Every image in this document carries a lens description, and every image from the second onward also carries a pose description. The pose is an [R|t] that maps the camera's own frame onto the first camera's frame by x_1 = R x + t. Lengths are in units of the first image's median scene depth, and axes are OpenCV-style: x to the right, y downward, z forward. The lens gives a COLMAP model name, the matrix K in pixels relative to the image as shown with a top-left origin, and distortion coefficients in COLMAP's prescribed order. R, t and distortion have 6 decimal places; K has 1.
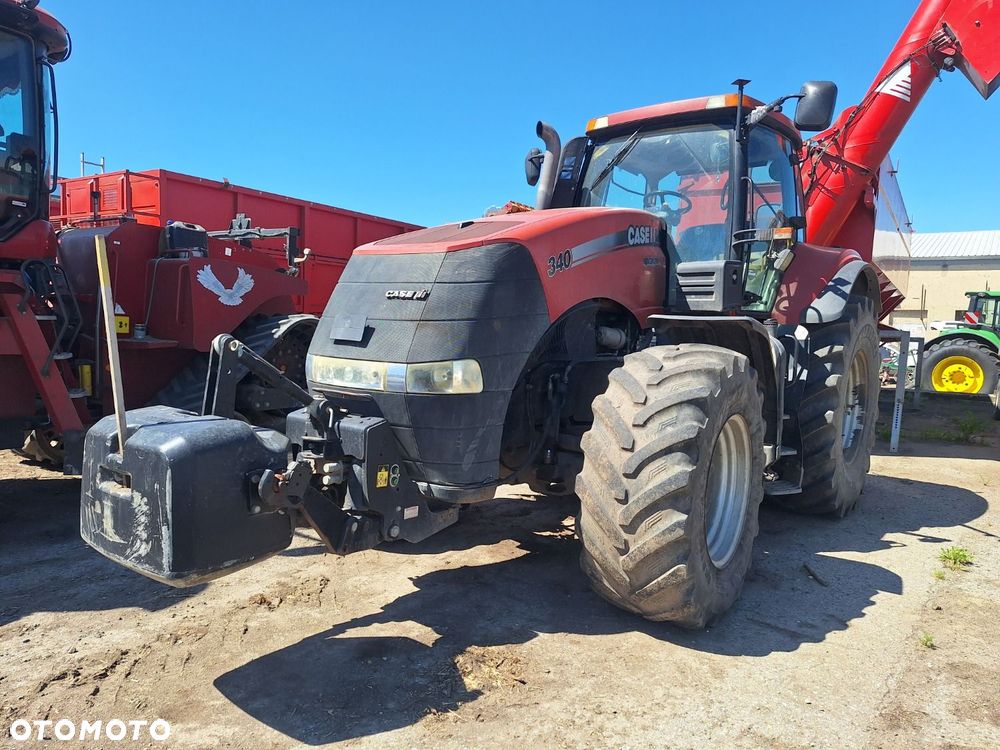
lens RADIAL K [[695.4, 0, 507.9], [0, 695.4, 373.8], [0, 0, 1]] dist [0.064162, -0.070555]
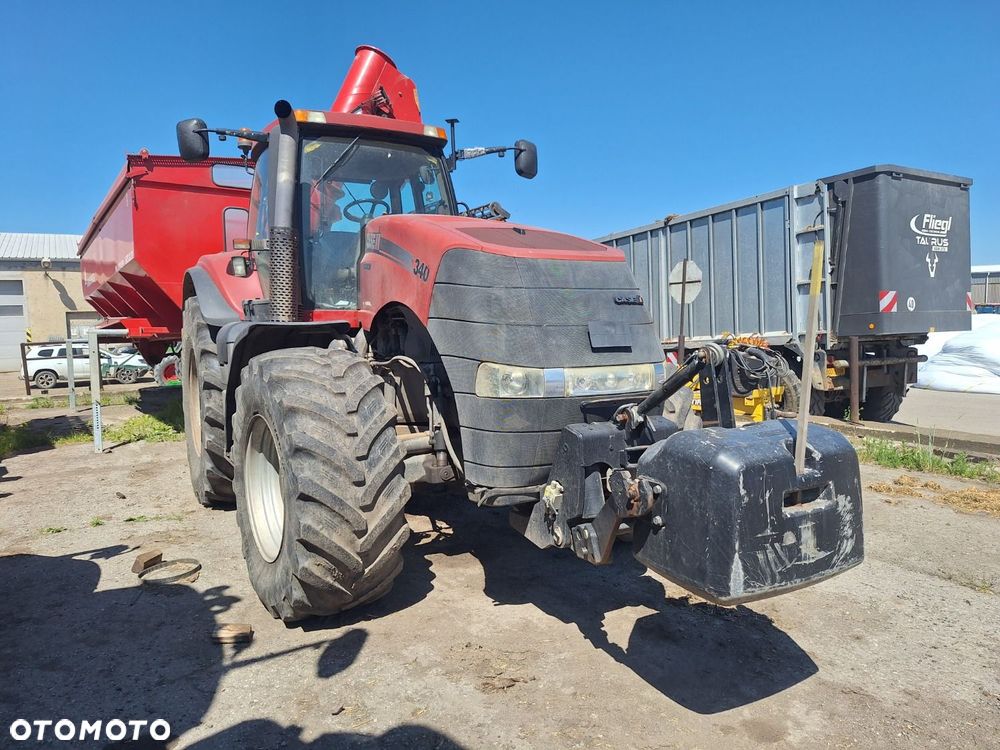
lens RADIAL K [[695.4, 0, 498.9], [0, 695.4, 369.4], [0, 0, 1]] dist [0.064162, -0.070555]
pose [[0.391099, -0.099046, 0.915003, -1.041529], [0.105500, 0.992464, 0.062337, -0.082725], [-0.914282, 0.072153, 0.398601, 0.655914]]
